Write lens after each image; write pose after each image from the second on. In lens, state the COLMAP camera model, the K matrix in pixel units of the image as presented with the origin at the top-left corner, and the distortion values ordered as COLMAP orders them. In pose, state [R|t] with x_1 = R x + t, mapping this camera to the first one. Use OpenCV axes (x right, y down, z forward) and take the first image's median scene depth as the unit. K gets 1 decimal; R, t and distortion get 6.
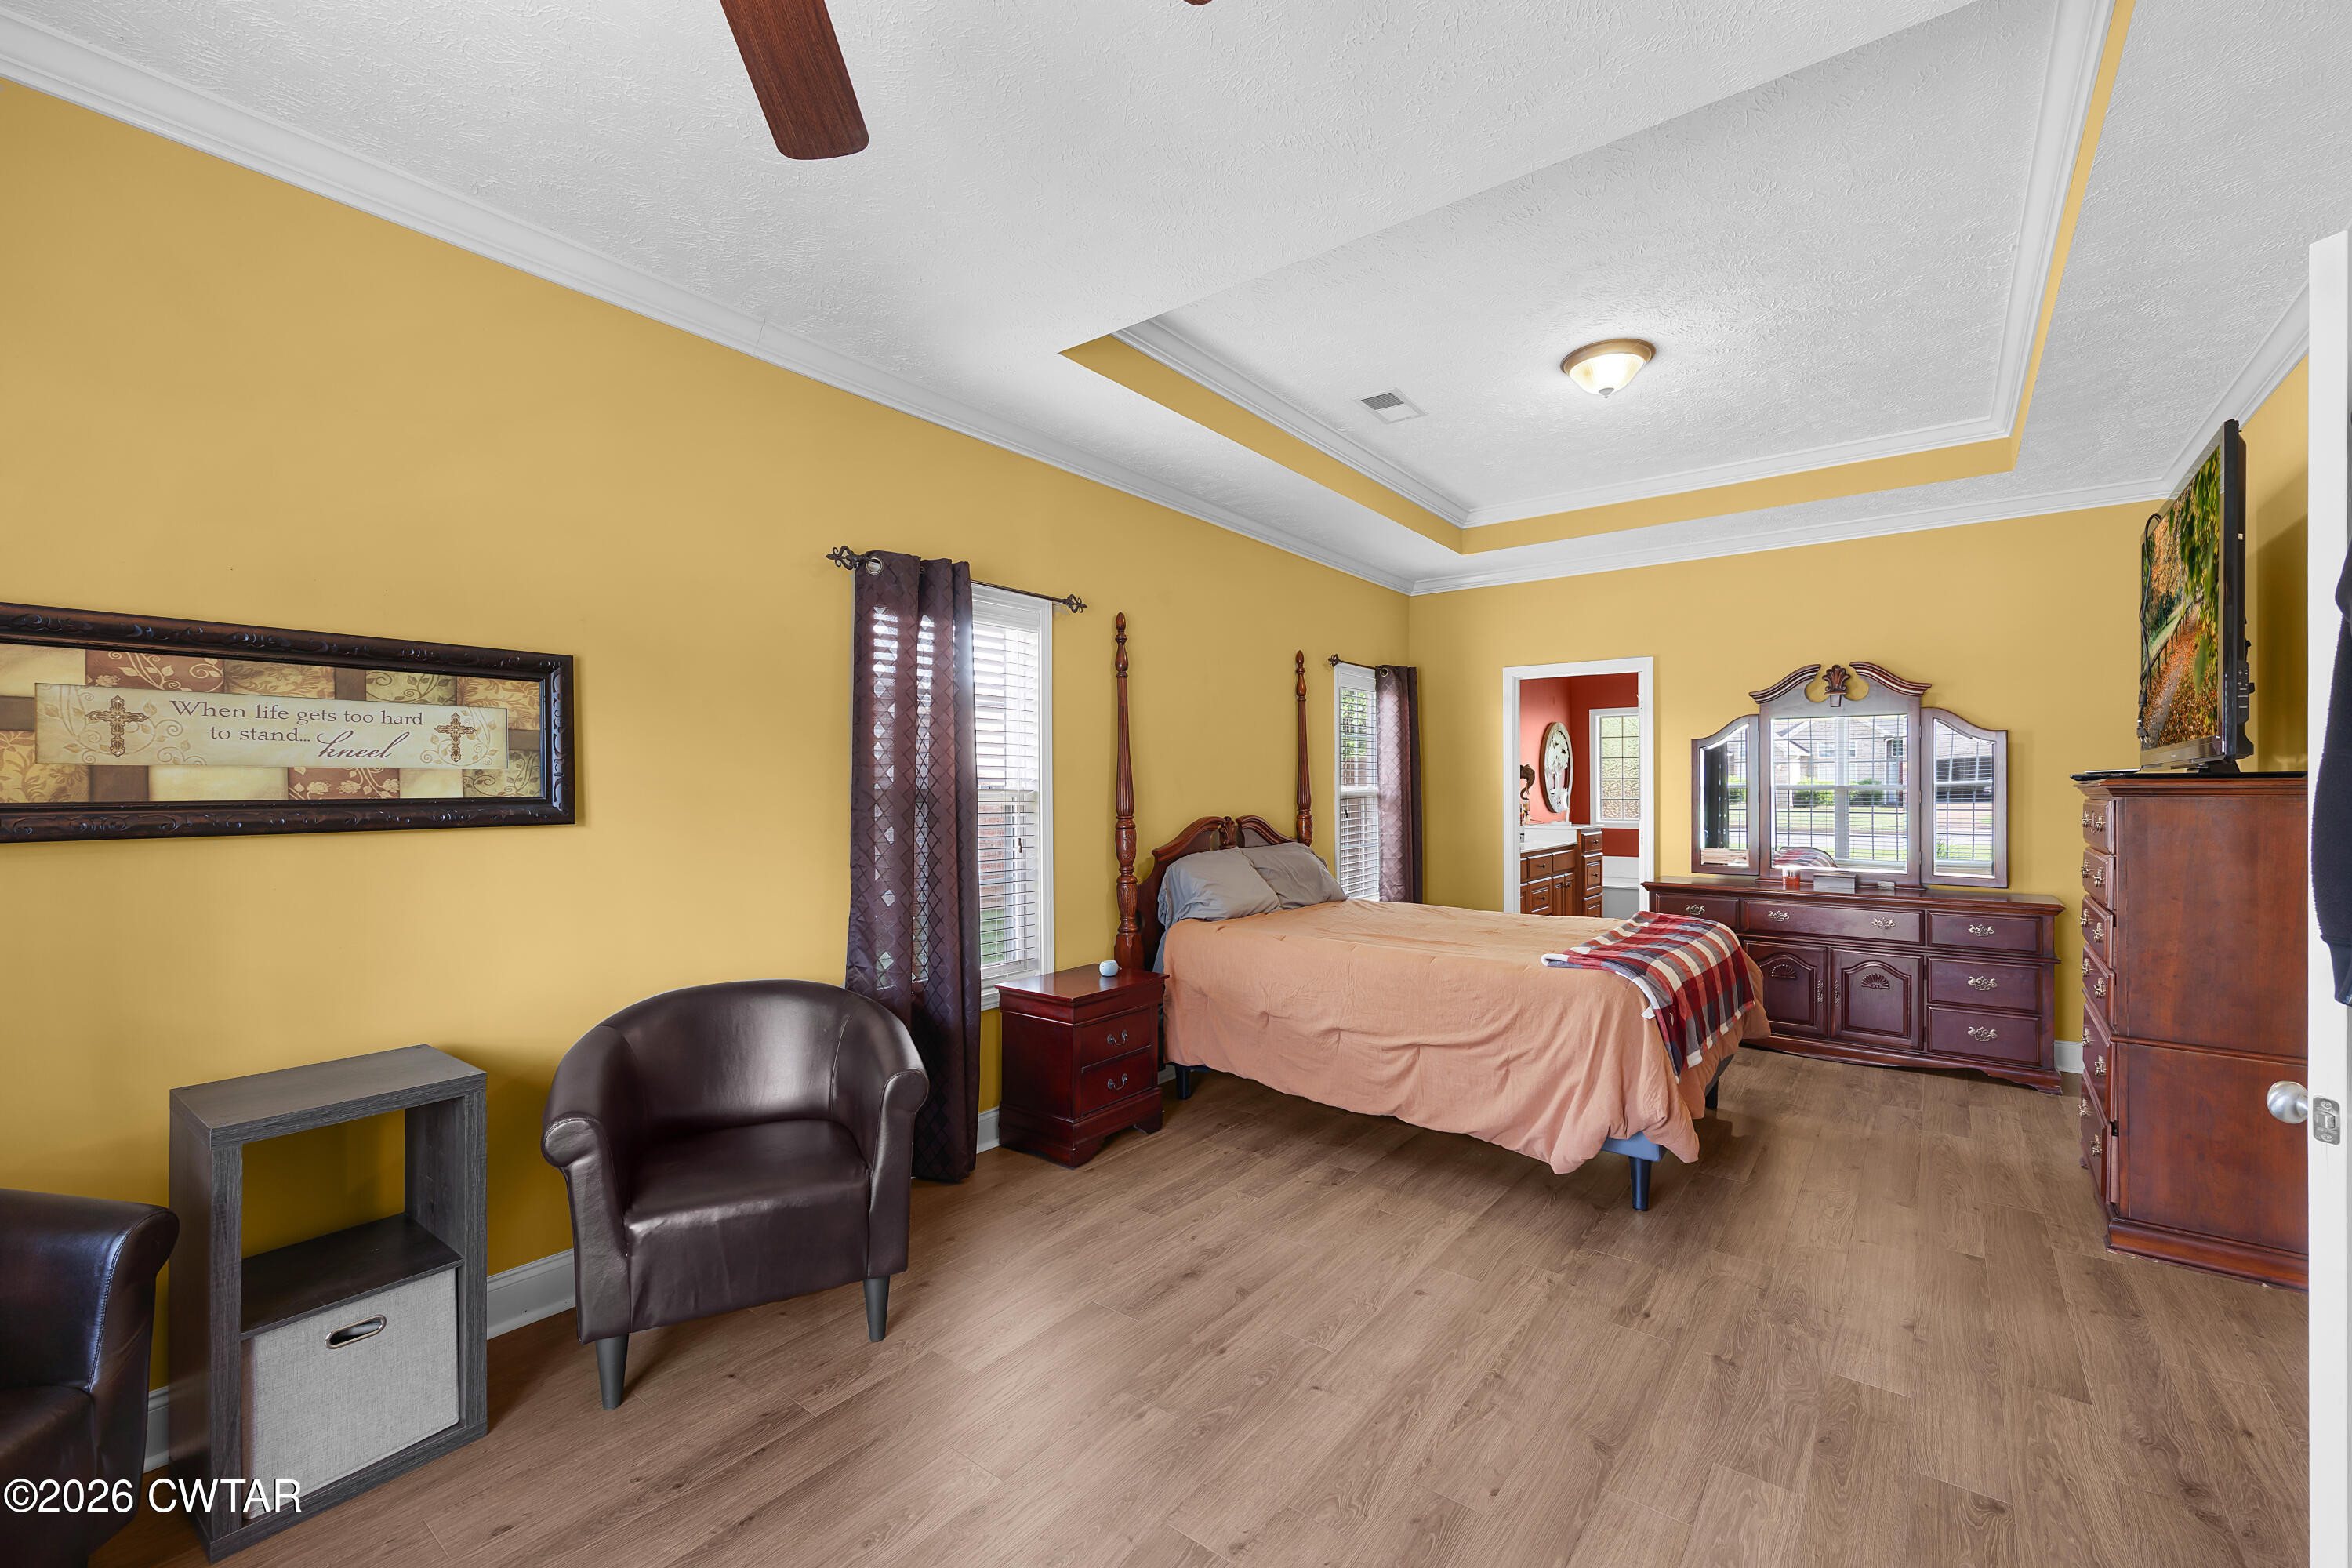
lens RADIAL K [[949.3, 0, 1186.5], [0, 949.3, 786.1], [0, 0, 1]] dist [-0.001622, -0.000013]
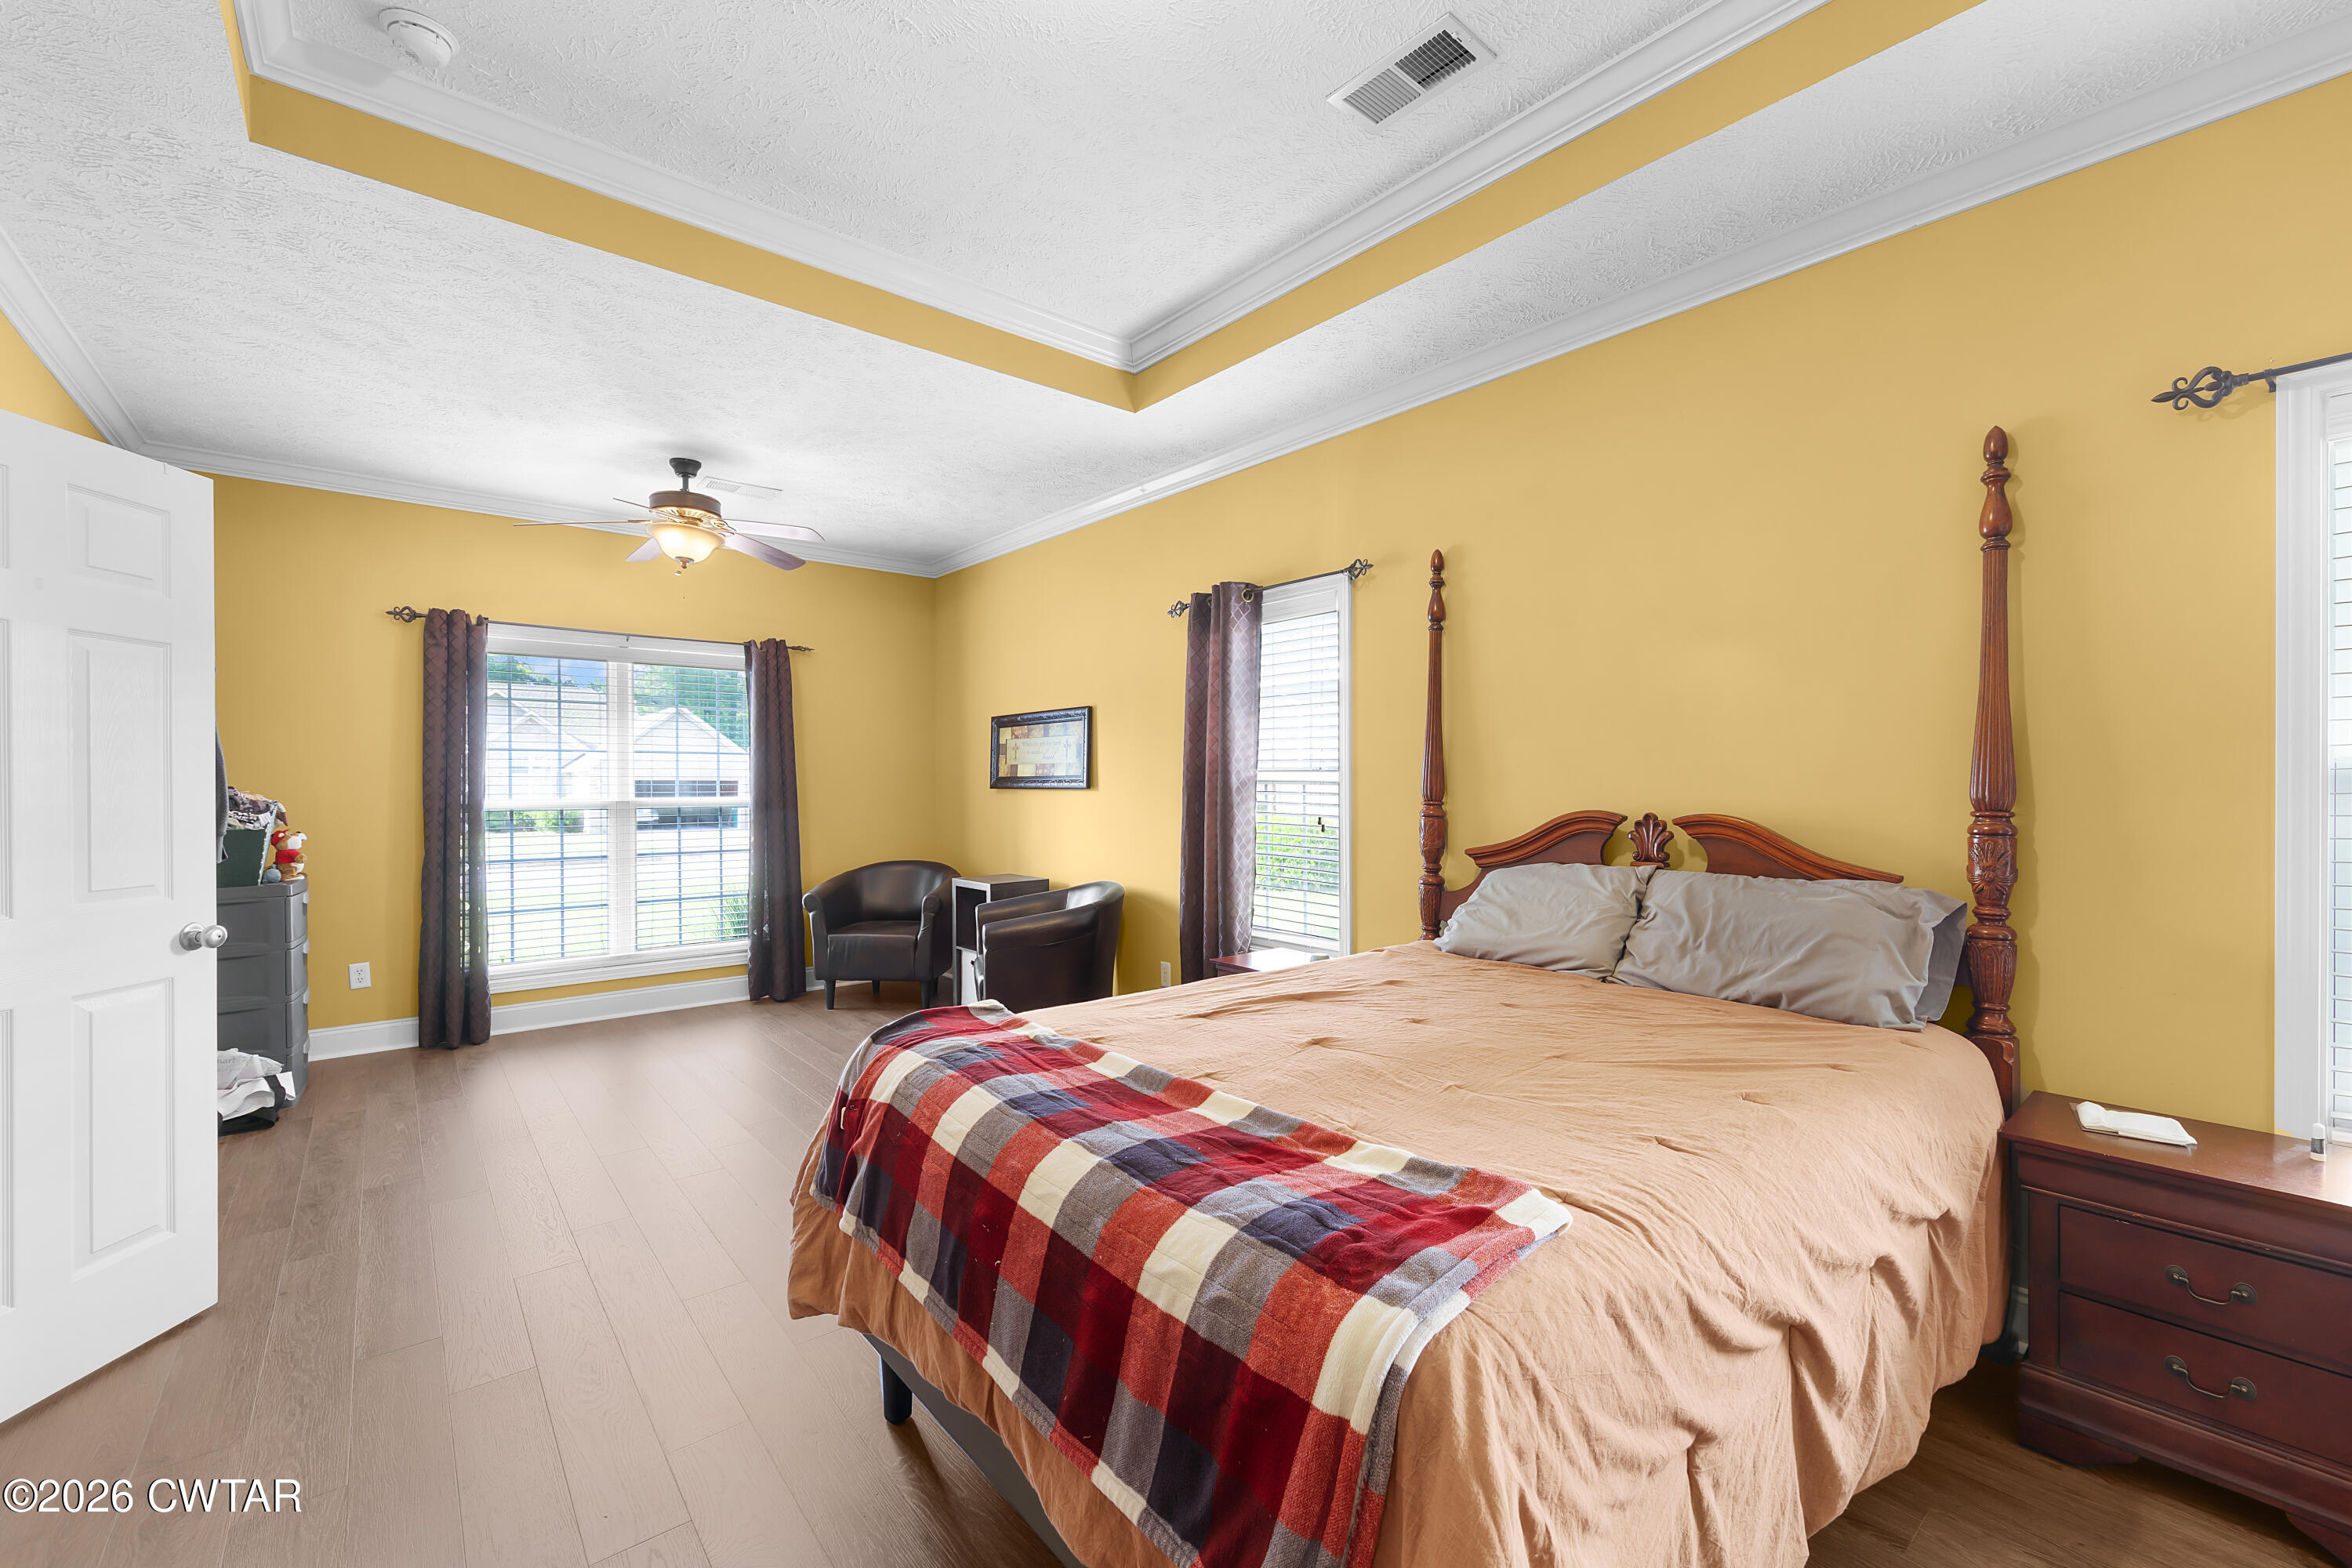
lens RADIAL K [[949.3, 0, 1186.5], [0, 949.3, 786.1], [0, 0, 1]] dist [-0.001622, -0.000013]
pose [[-0.200497, 0.004999, -0.979681, 1.278713], [-0.002342, 0.999982, 0.005582, 0.021010], [0.979691, 0.003414, -0.200482, 1.607761]]
